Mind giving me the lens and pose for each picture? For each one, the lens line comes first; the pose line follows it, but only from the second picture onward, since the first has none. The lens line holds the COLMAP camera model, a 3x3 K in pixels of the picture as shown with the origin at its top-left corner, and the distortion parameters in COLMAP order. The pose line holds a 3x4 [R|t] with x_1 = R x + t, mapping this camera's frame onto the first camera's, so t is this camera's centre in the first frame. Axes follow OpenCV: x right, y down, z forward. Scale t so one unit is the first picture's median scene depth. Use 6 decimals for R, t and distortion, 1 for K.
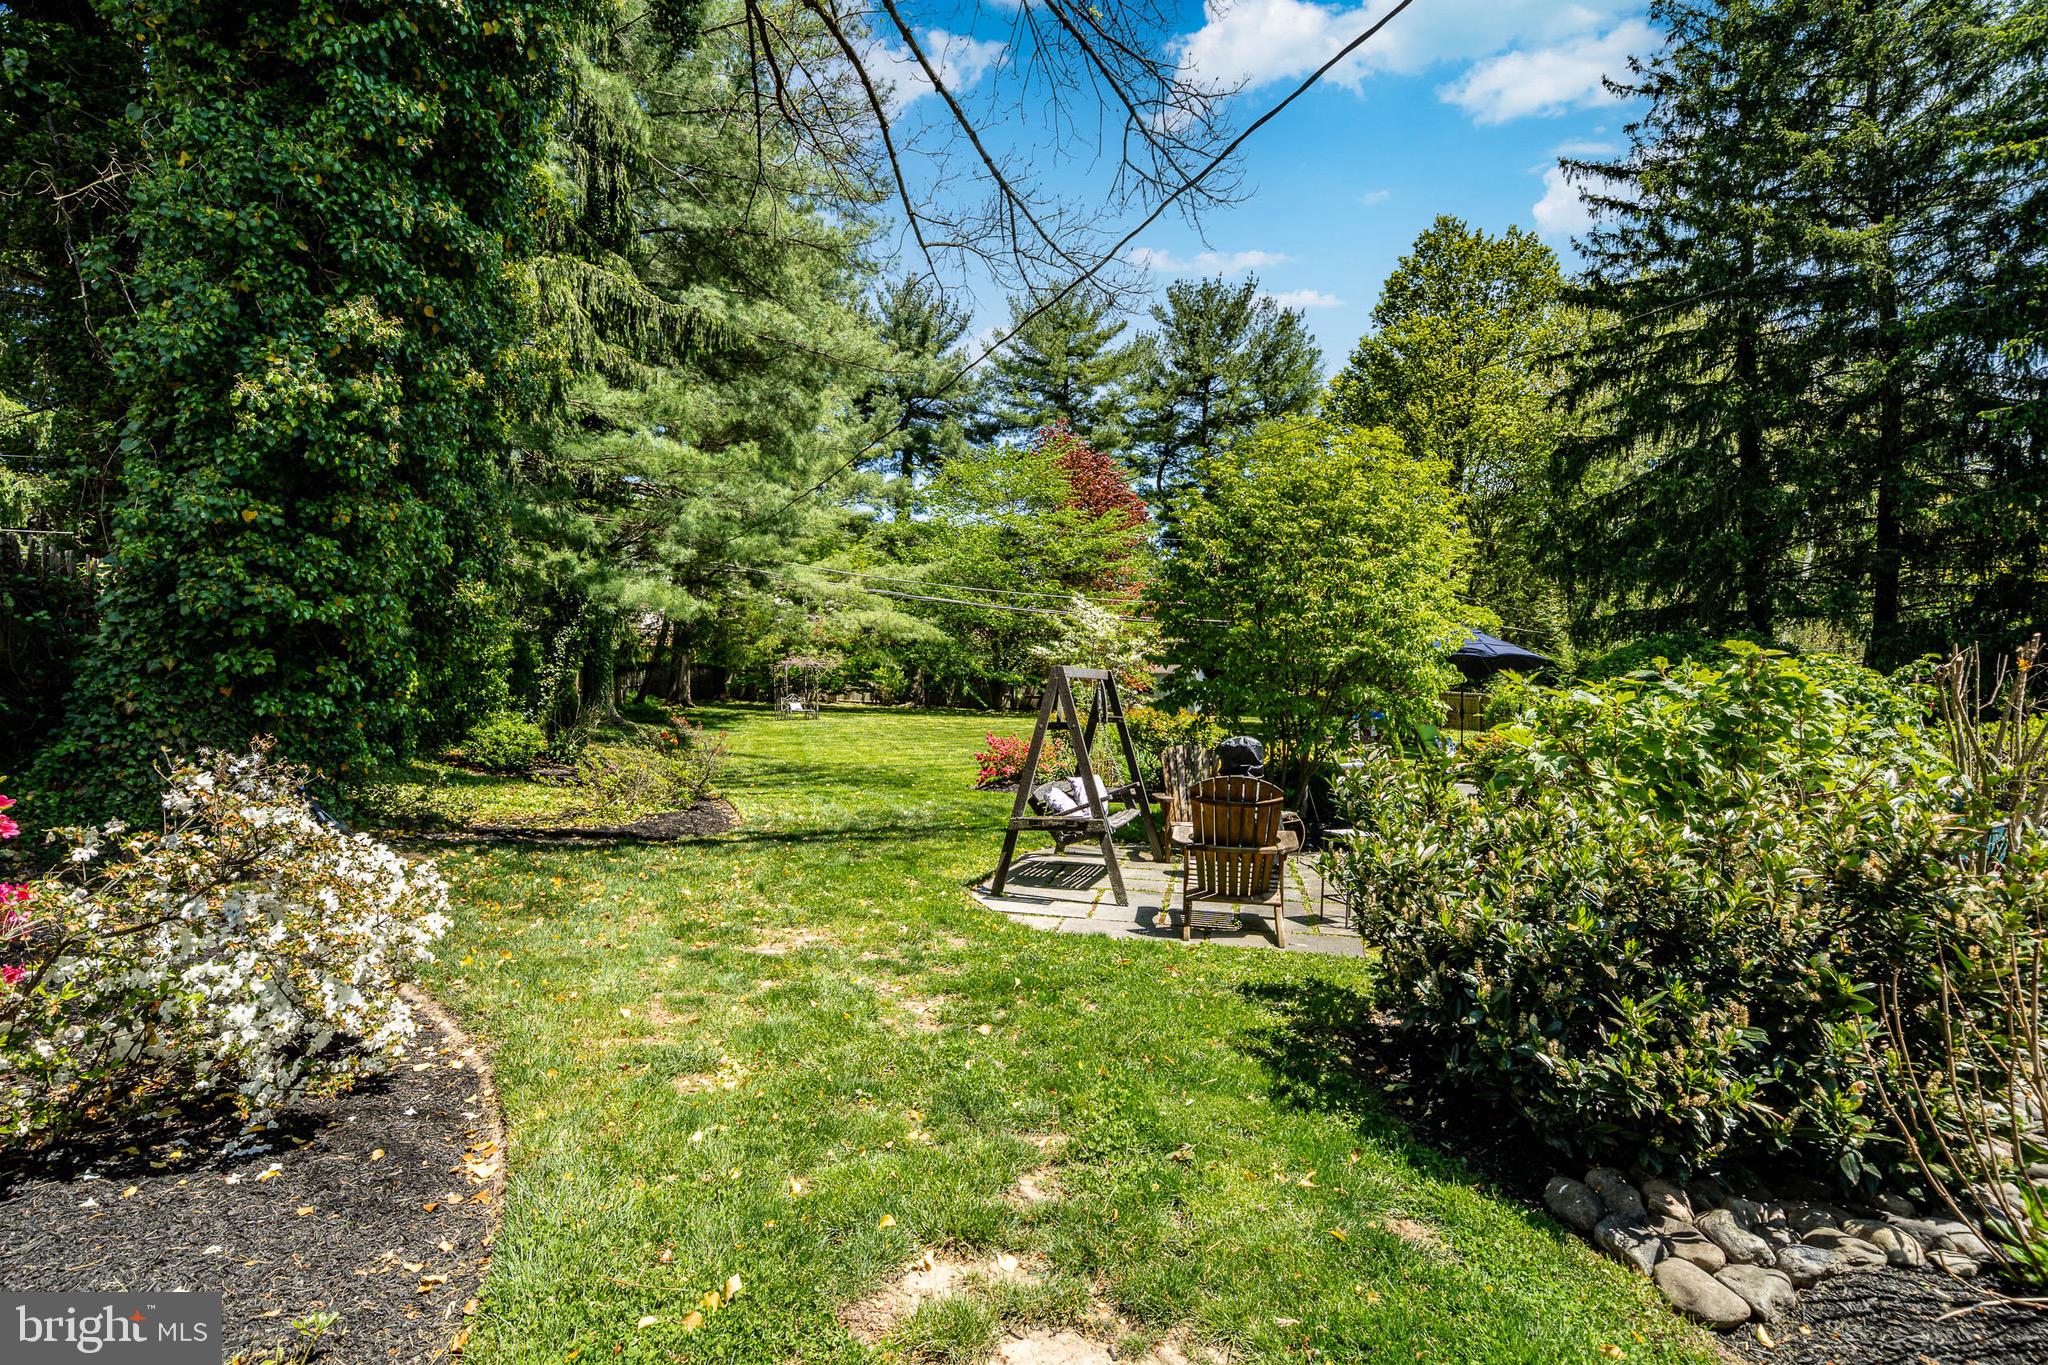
lens RADIAL K [[969.9, 0, 993.4], [0, 969.9, 691.9], [0, 0, 1]] dist [0.003969, -0.001120]
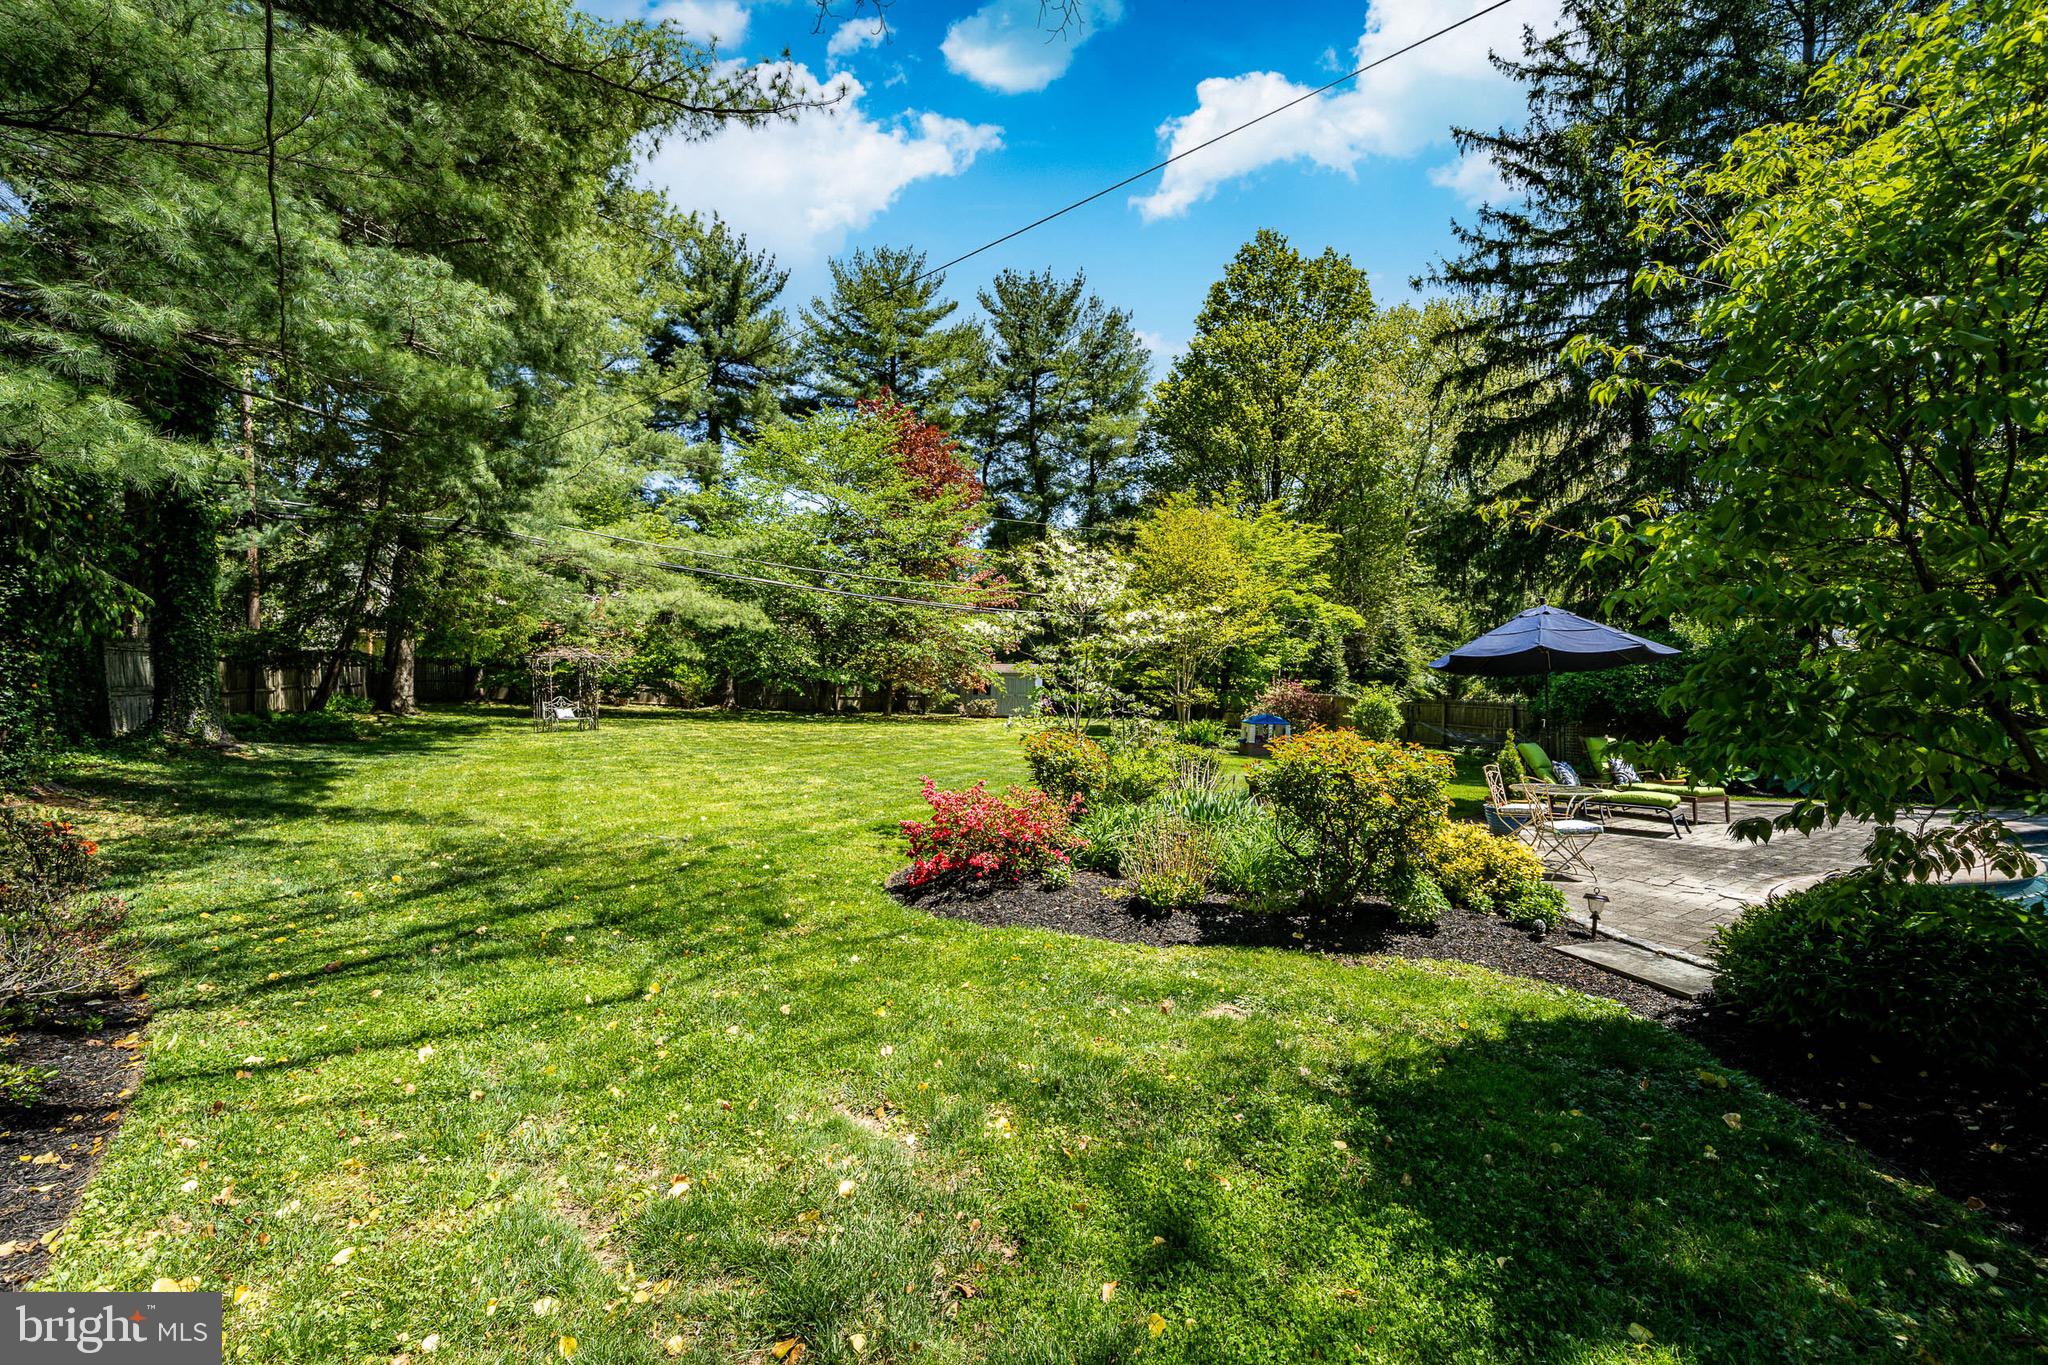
lens RADIAL K [[884.8, 0, 1010.9], [0, 884.8, 689.5], [0, 0, 1]] dist [-0.003458, -0.000824]
pose [[0.969730, 0.001811, 0.244173, -0.022317], [-0.000739, 0.999990, -0.004480, -0.000298], [-0.244178, 0.004164, 0.969721, 0.155802]]
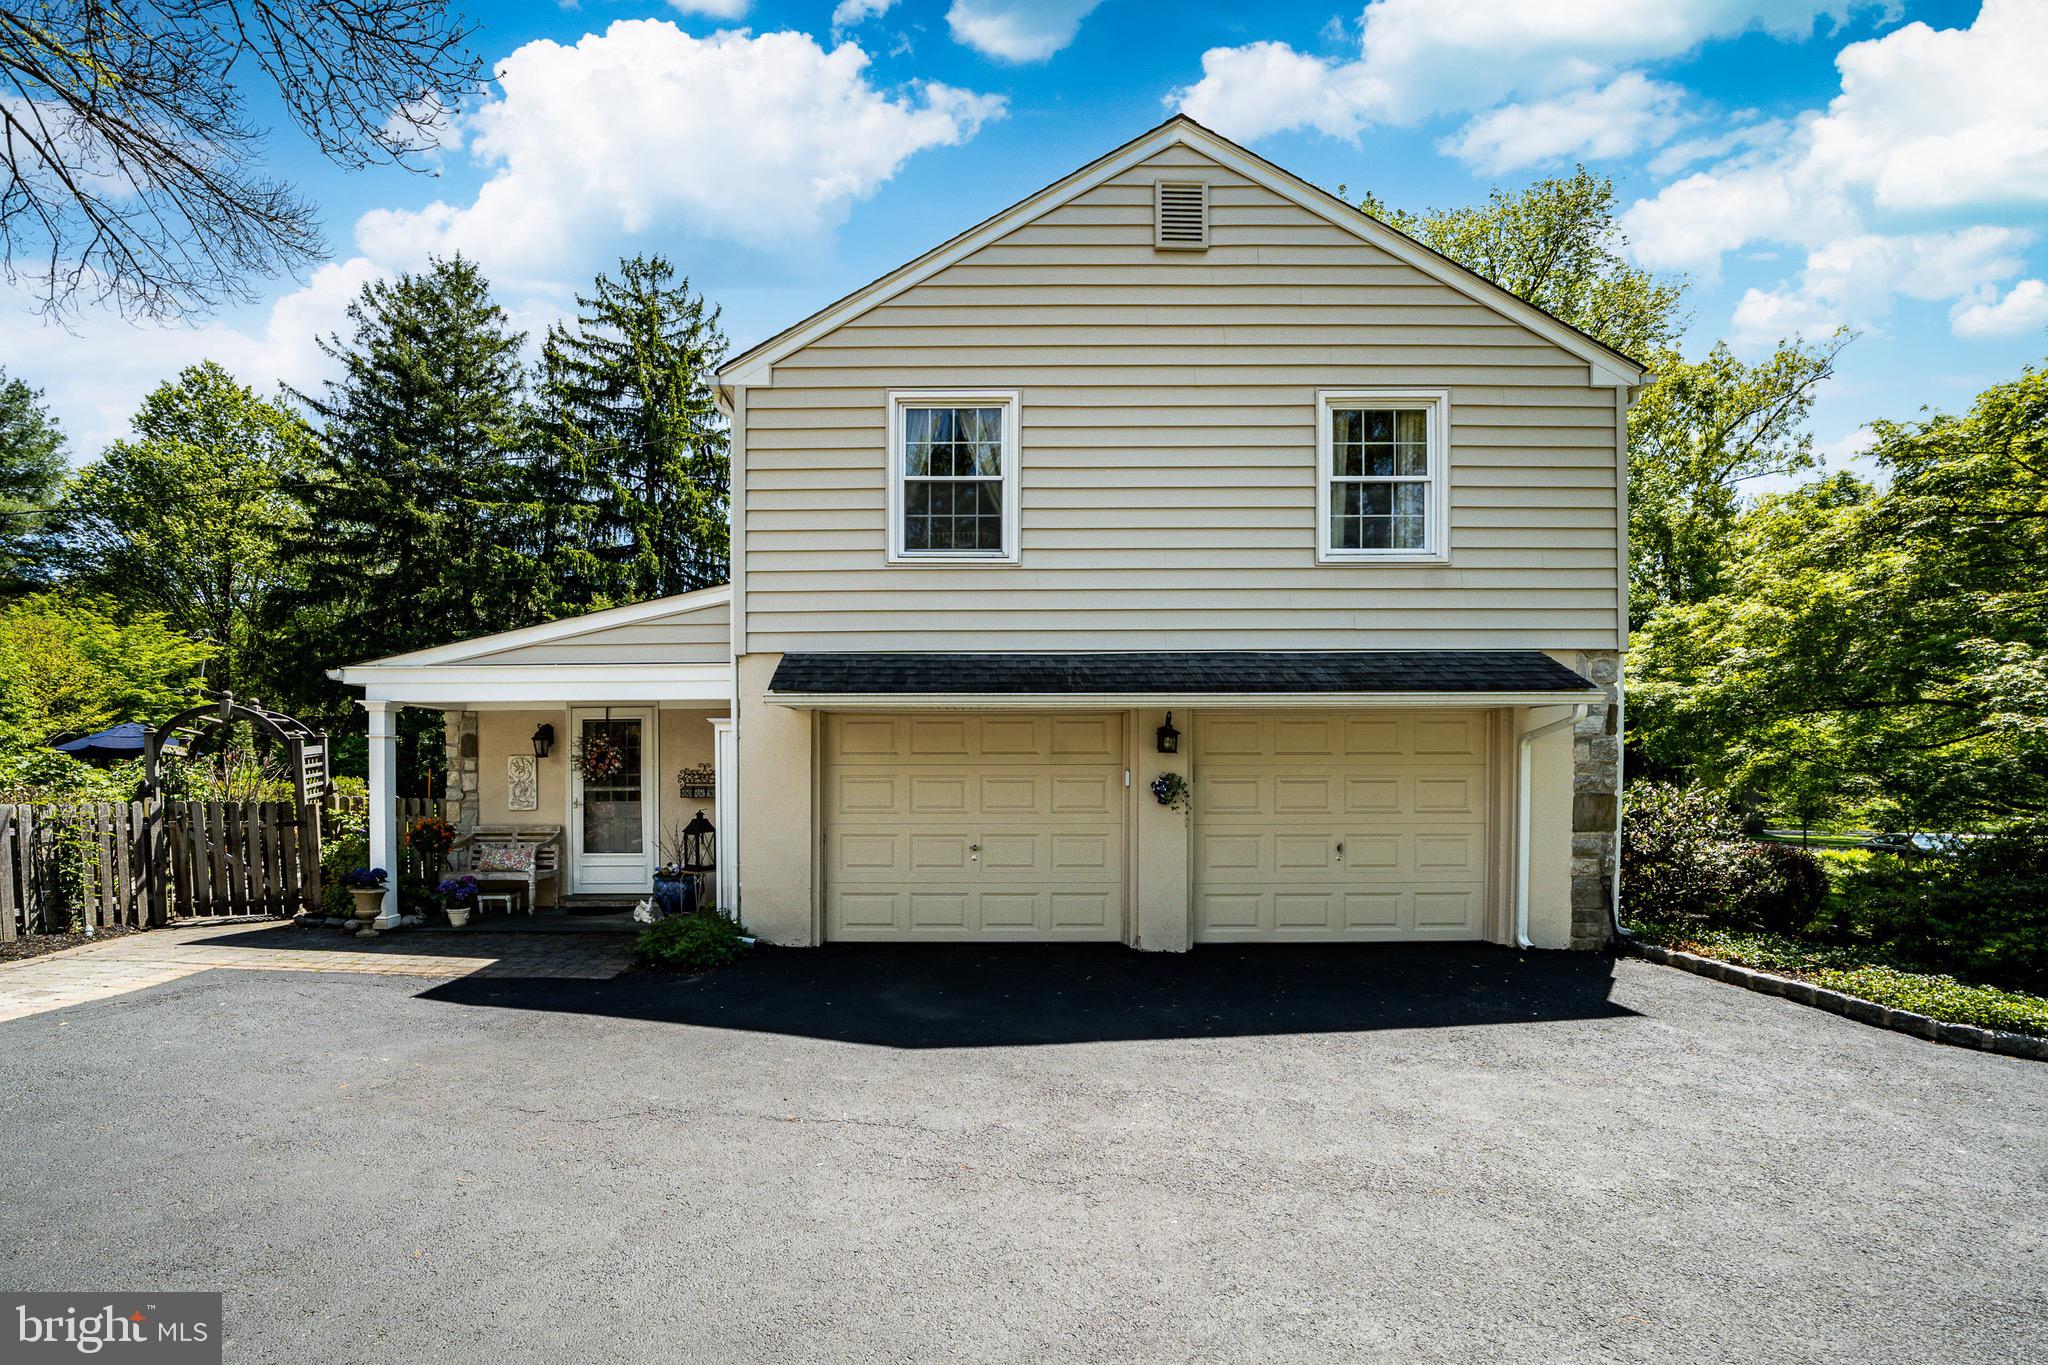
lens RADIAL K [[800.8, 0, 960.4], [0, 800.8, 783.3], [0, 0, 1]] dist [-0.023559, 0.000035]
pose [[0.421327, -0.003968, 0.906900, 0.001908], [-0.006370, 0.999953, 0.007335, -0.004424], [-0.906886, -0.008868, 0.421282, -0.183156]]
